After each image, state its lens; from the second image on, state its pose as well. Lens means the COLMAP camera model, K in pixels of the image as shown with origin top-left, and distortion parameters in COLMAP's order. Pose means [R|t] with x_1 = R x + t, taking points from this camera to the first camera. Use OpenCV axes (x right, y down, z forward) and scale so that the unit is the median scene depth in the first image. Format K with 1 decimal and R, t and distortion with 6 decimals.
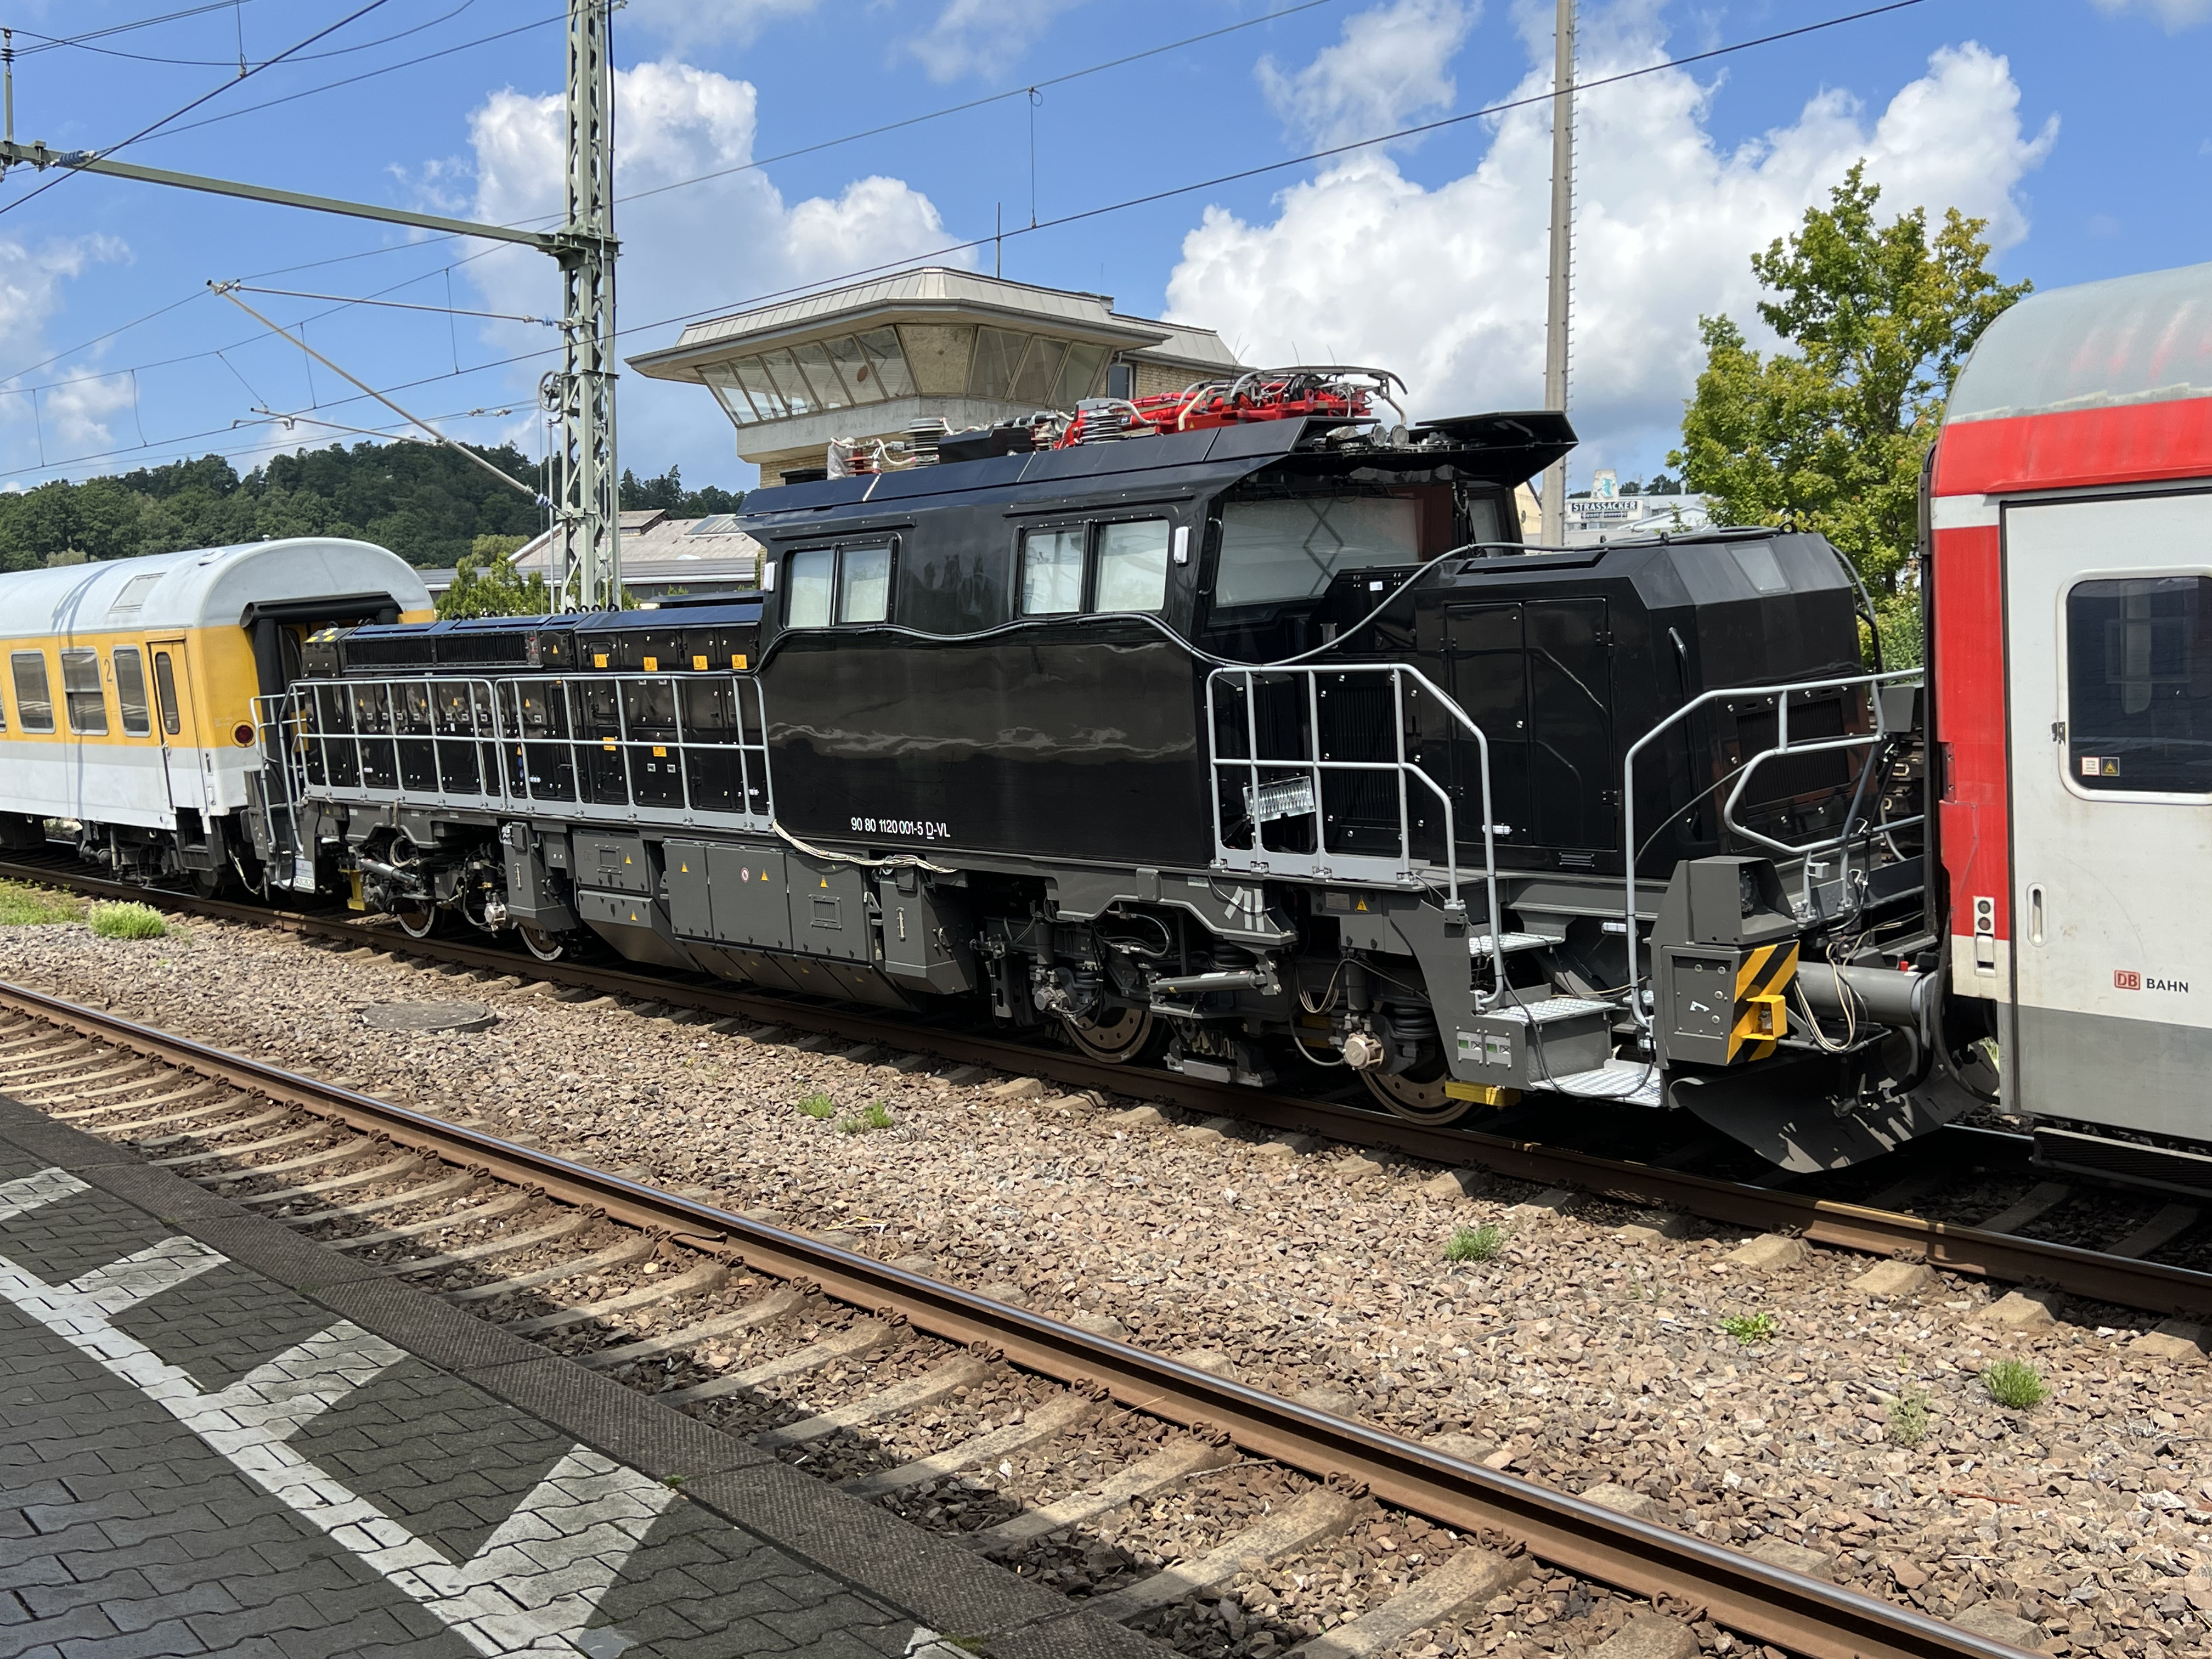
lens RADIAL K [[2067.3, 0, 1093.8], [0, 2067.3, 825.0], [0, 0, 1]] dist [0.034593, 0.000000]
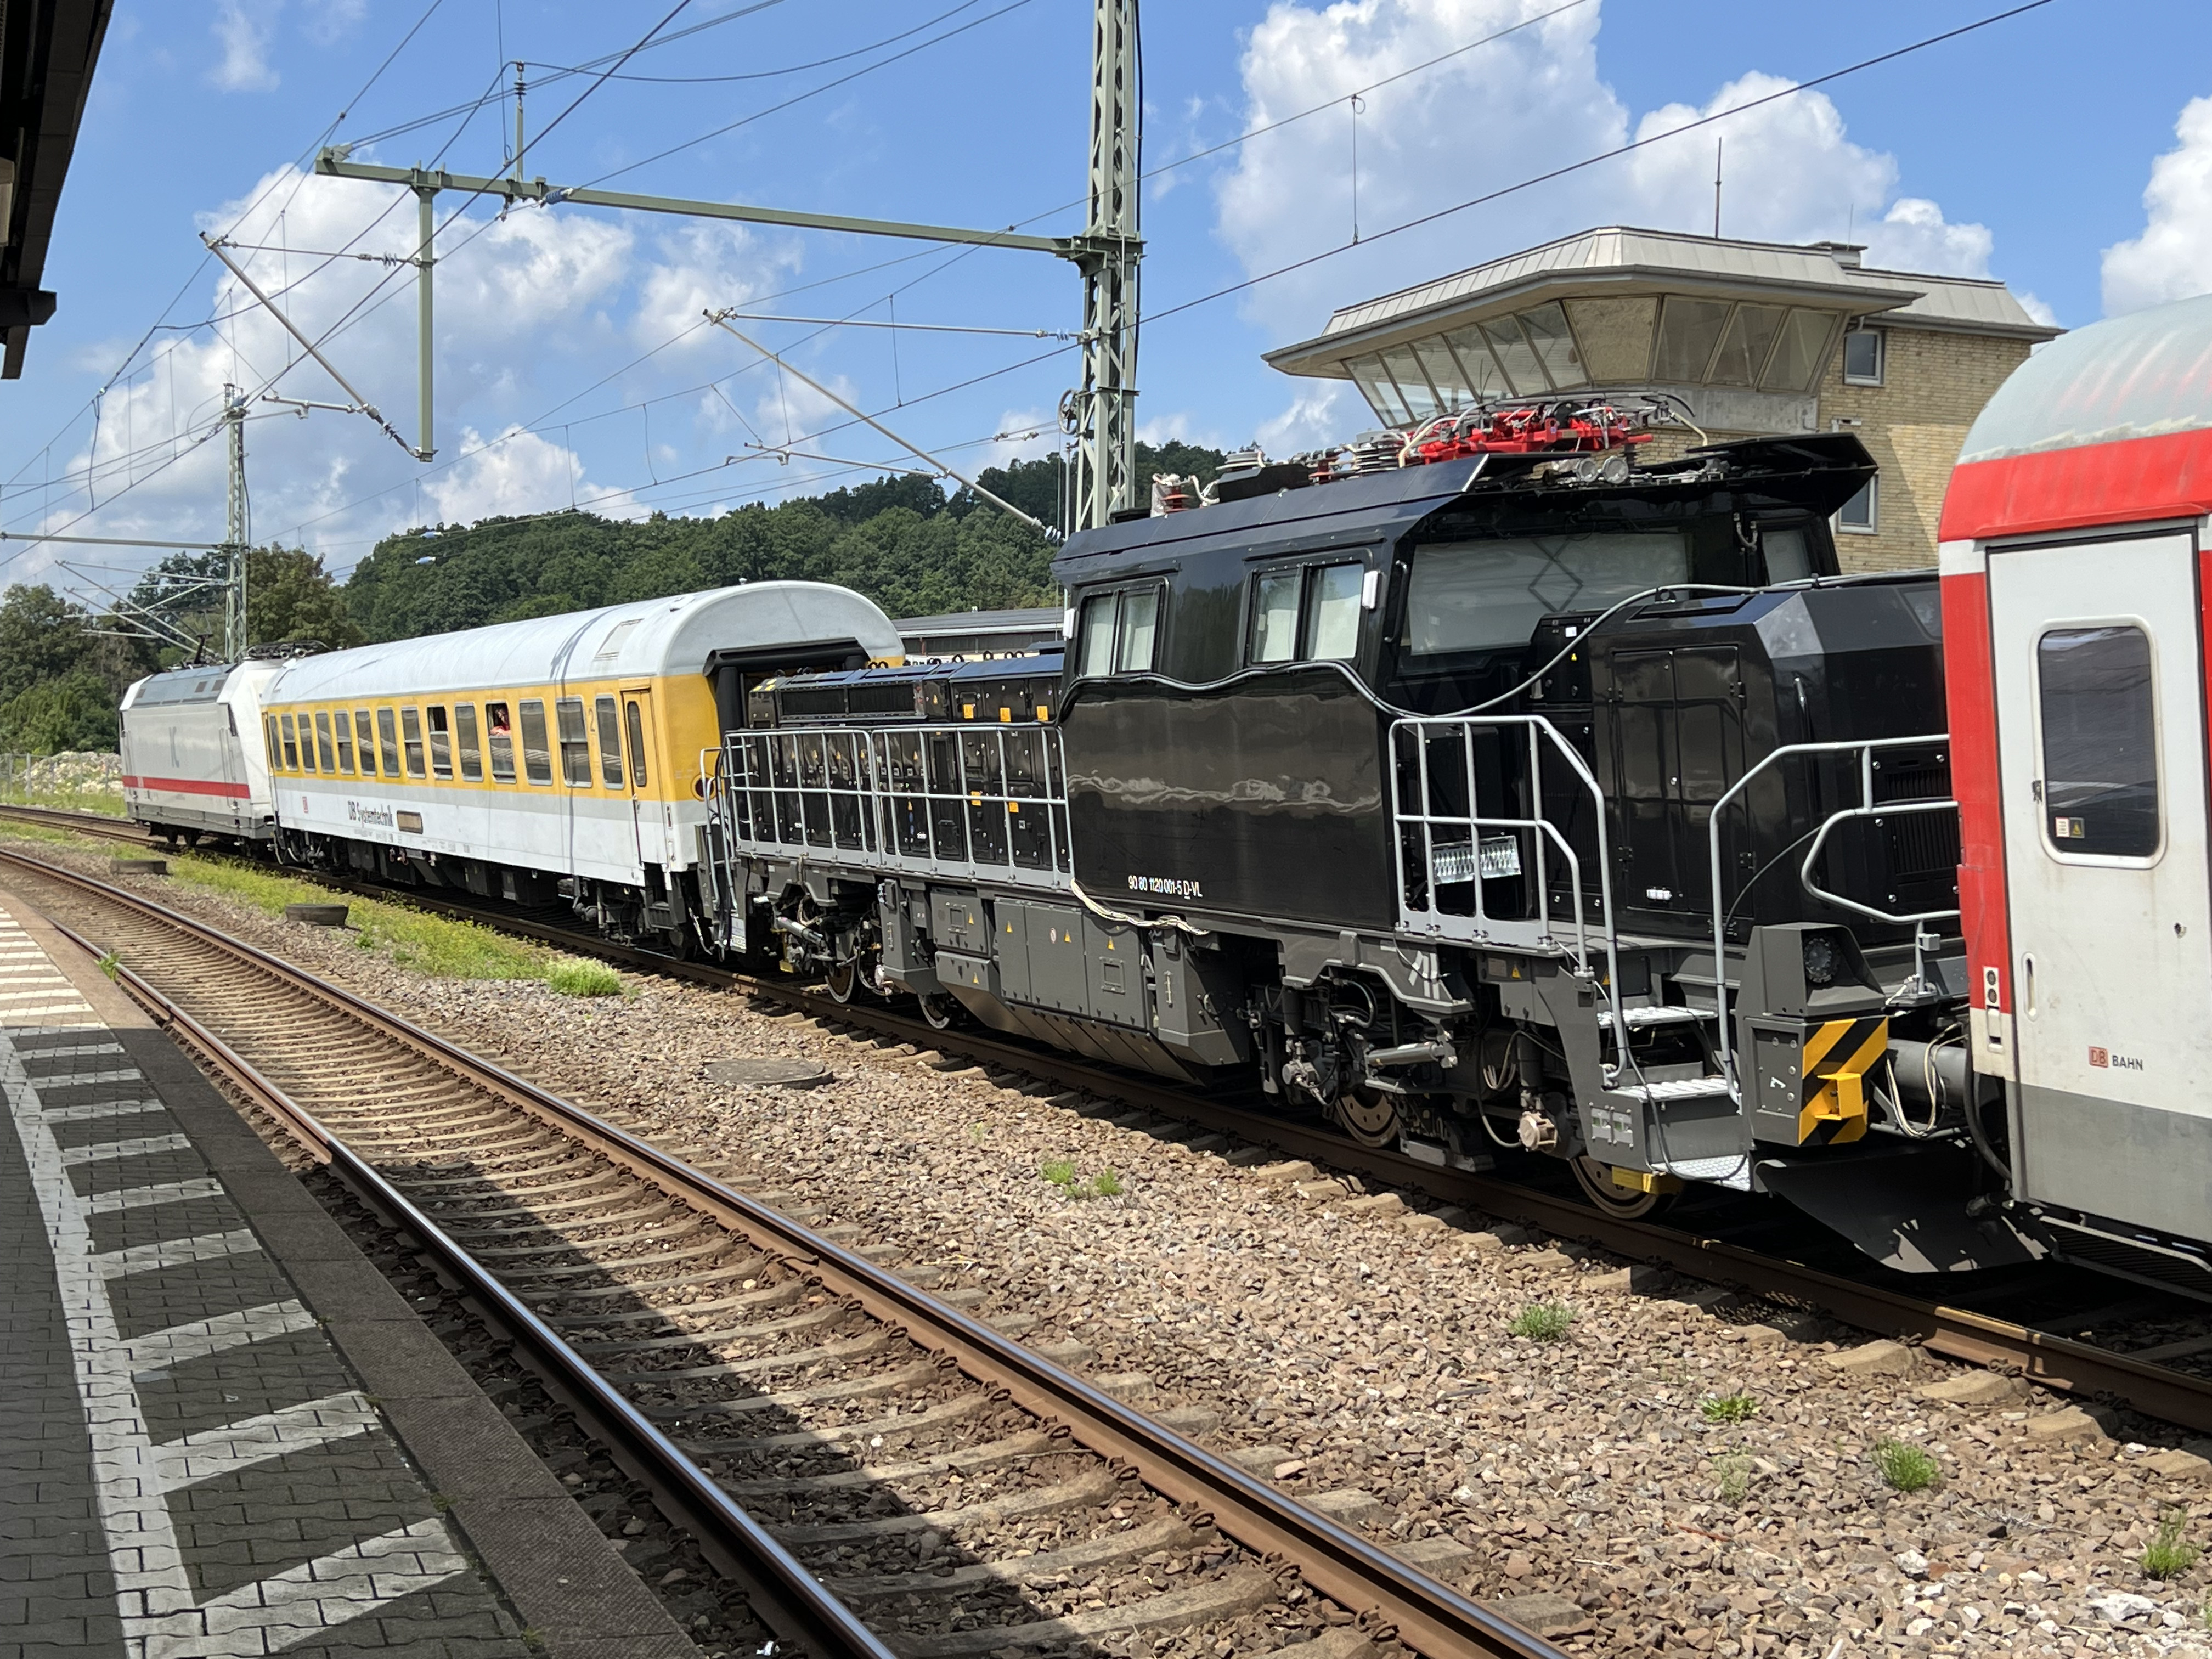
lens RADIAL K [[2740.1, 0, 1172.0], [0, 2740.1, 809.3], [0, 0, 1]] dist [0.079019, 0.000000]
pose [[0.946739, 0.013395, -0.321723, 0.357572], [-0.027118, 0.998902, -0.038212, 0.015859], [0.320858, 0.044901, 0.946062, -0.218976]]
